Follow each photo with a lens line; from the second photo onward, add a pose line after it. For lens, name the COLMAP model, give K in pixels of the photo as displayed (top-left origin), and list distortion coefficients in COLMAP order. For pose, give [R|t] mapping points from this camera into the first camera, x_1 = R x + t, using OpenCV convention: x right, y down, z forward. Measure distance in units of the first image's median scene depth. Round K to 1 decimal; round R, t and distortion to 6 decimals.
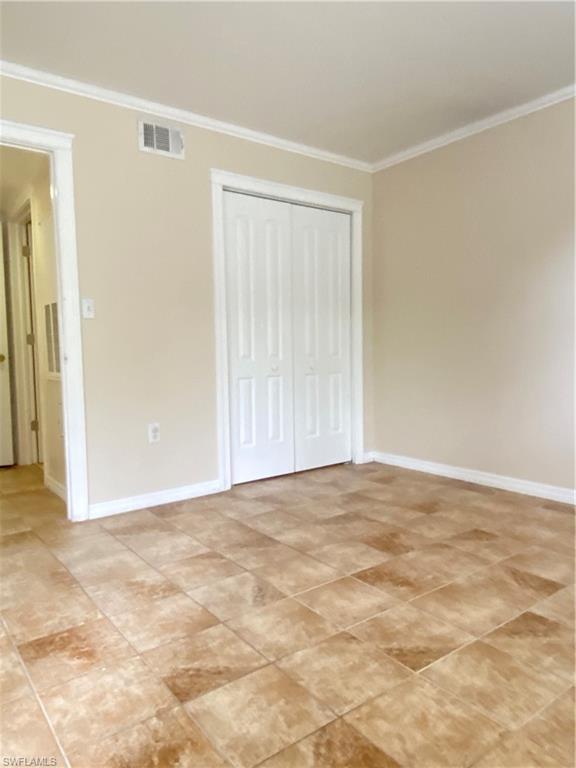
lens RADIAL K [[524.1, 0, 288.0], [0, 524.1, 384.0], [0, 0, 1]] dist [0.005878, -0.070261]
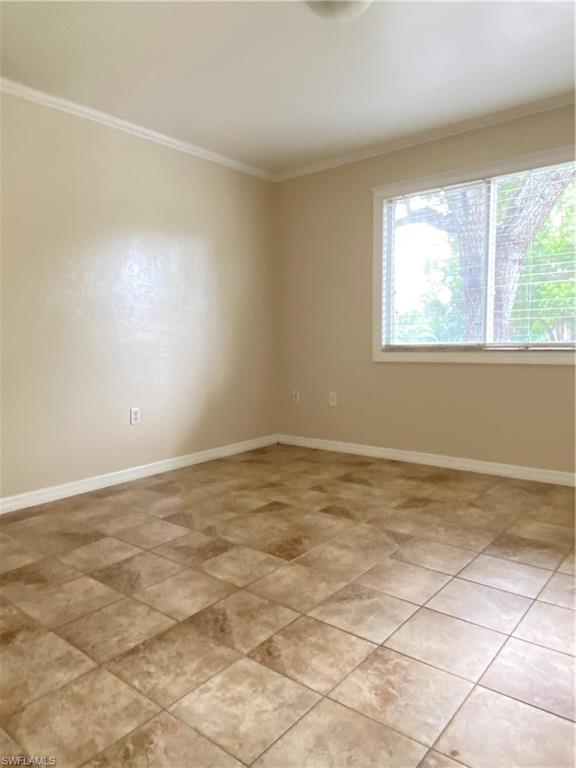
lens RADIAL K [[524.1, 0, 288.0], [0, 524.1, 384.0], [0, 0, 1]] dist [0.005878, -0.070261]
pose [[-0.223514, -0.074356, 0.971860, -0.816398], [0.098124, 0.990304, 0.098334, -0.075828], [-0.969749, 0.117342, -0.214051, 1.135066]]
